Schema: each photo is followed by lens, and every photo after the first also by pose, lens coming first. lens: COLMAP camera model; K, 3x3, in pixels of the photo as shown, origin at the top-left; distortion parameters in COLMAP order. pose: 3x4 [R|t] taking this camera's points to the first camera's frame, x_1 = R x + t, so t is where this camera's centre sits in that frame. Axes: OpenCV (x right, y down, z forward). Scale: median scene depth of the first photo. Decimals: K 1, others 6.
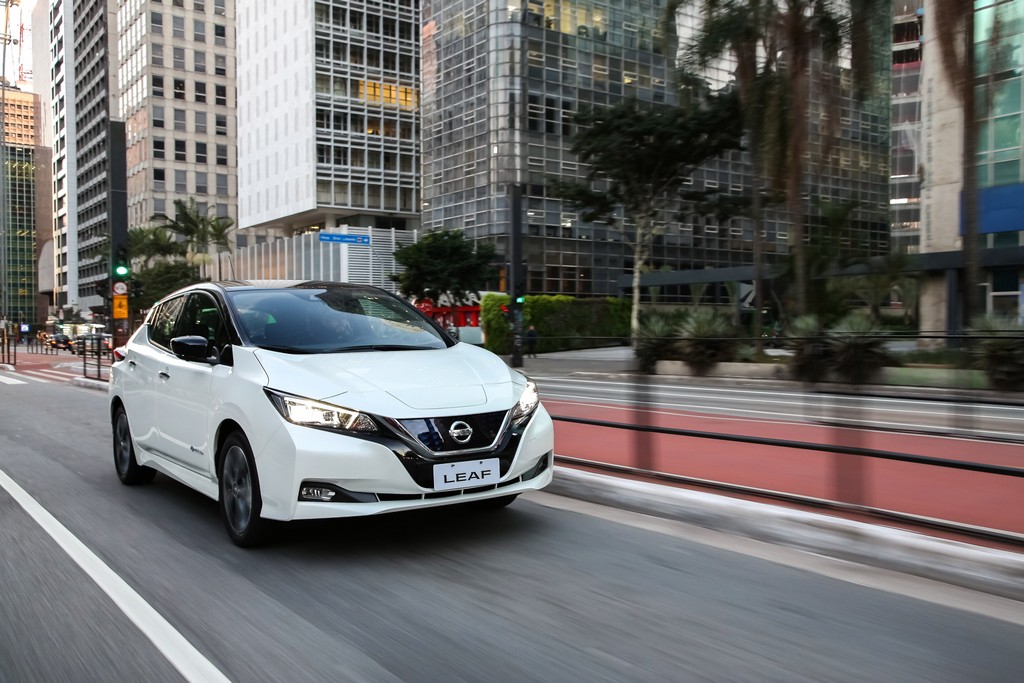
lens RADIAL K [[1000.3, 0, 512.0], [0, 1000.3, 341.5], [0, 0, 1]] dist [0.044159, 0.013433]
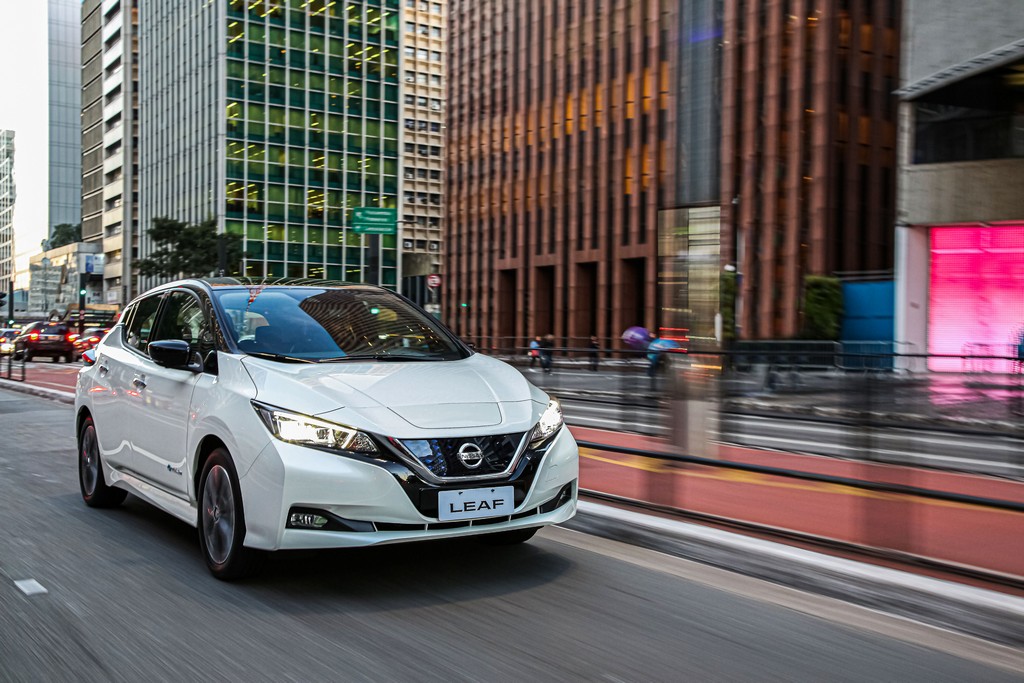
lens RADIAL K [[1217.5, 0, 512.0], [0, 1217.5, 341.5], [0, 0, 1]] dist [0.111188, 0.001443]
pose [[0.999057, 0.021405, -0.037767, 0.024150], [-0.021641, 0.999749, -0.005857, -0.004977], [0.037632, 0.006669, 0.999269, -0.079045]]
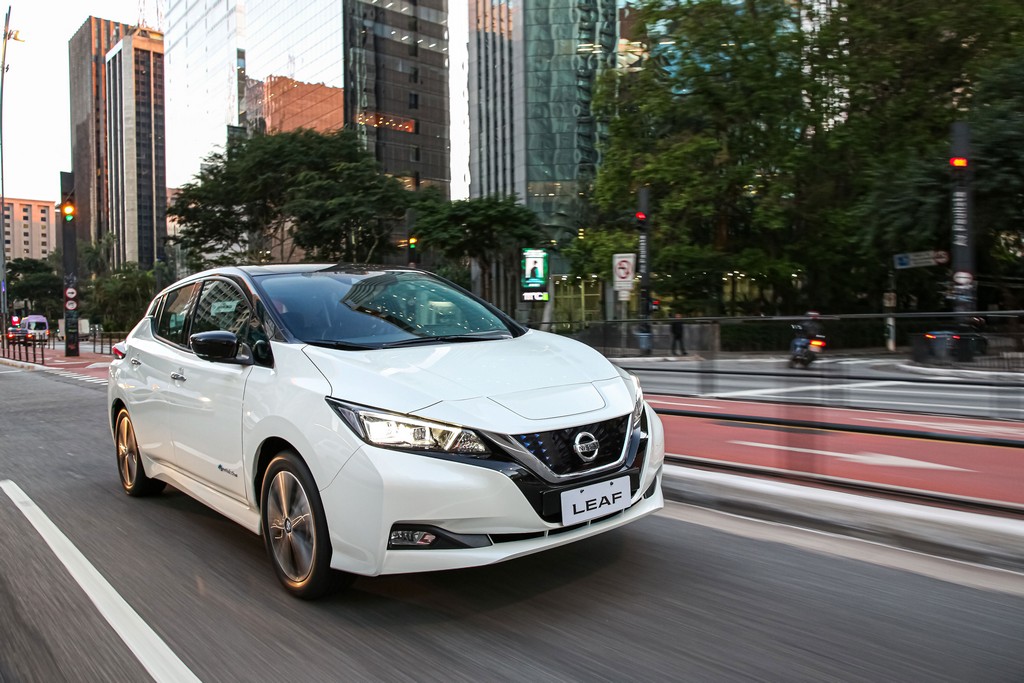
lens RADIAL K [[777.4, 0, 512.0], [0, 777.4, 341.5], [0, 0, 1]] dist [-0.038763, -0.003782]
pose [[0.993016, -0.027054, 0.114835, -0.177054], [0.024079, 0.999340, 0.027215, -0.009398], [-0.115495, -0.024260, 0.993012, 0.408169]]
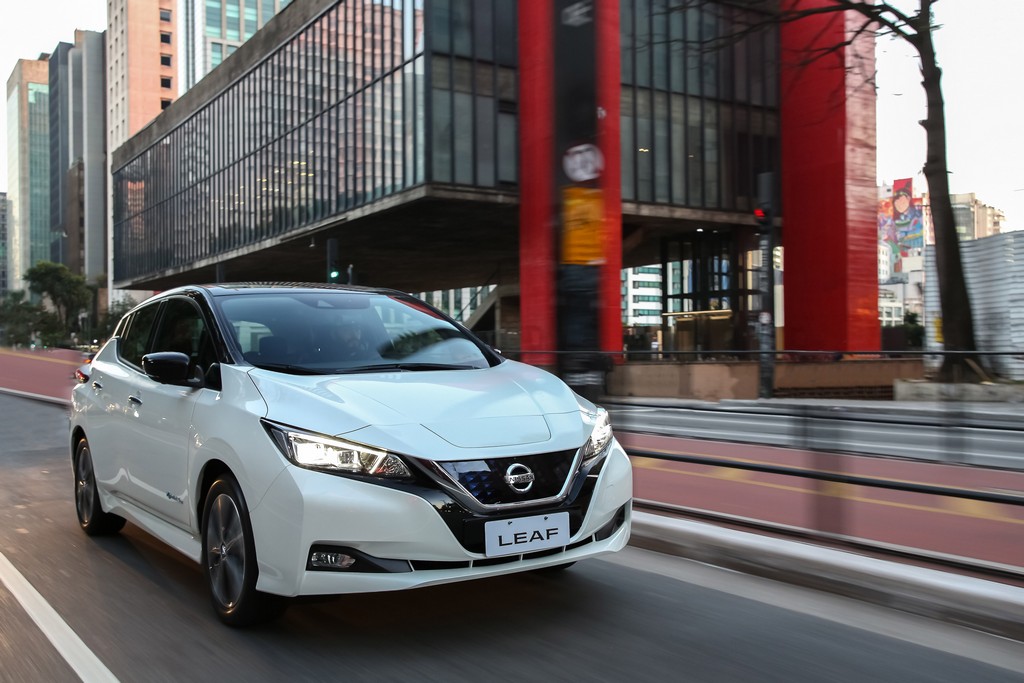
lens RADIAL K [[1068.6, 0, 512.0], [0, 1068.6, 341.5], [0, 0, 1]] dist [0.045235, 0.001216]
pose [[0.999983, 0.000010, -0.005764, -0.052347], [-0.000100, 0.999876, -0.015751, -0.000551], [0.005763, 0.015751, 0.999859, 0.186252]]
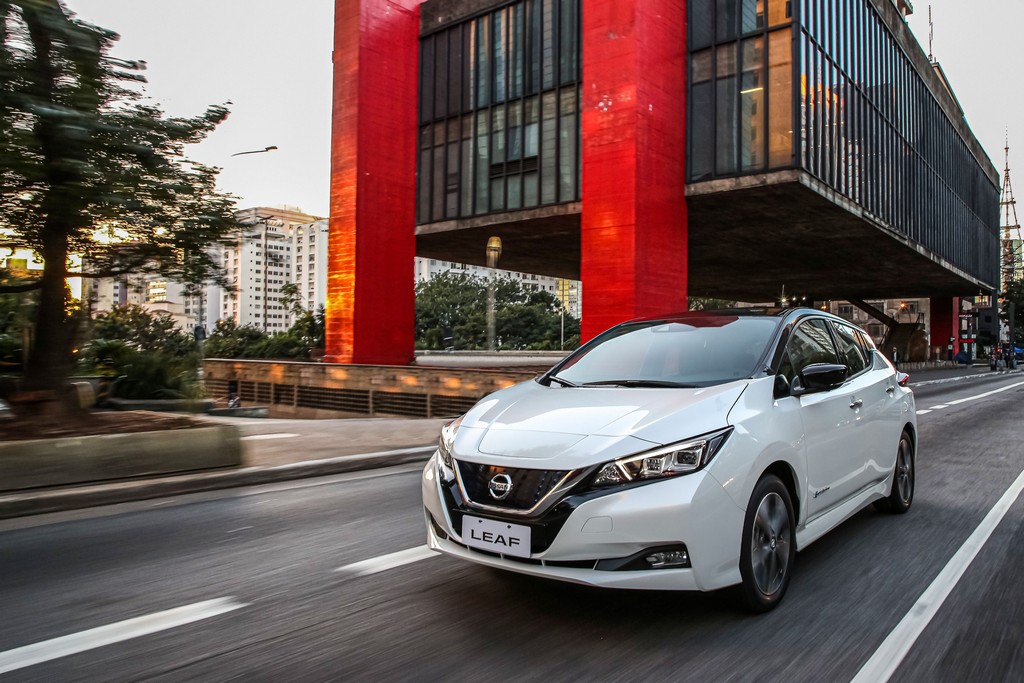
lens RADIAL K [[769.8, 0, 512.0], [0, 769.8, 341.5], [0, 0, 1]] dist [-0.087834, 0.001222]
pose [[0.264926, 0.001429, -0.964268, 0.584389], [-0.021077, 0.999769, -0.004309, -0.029730], [0.964038, 0.021465, 0.264895, 0.837449]]
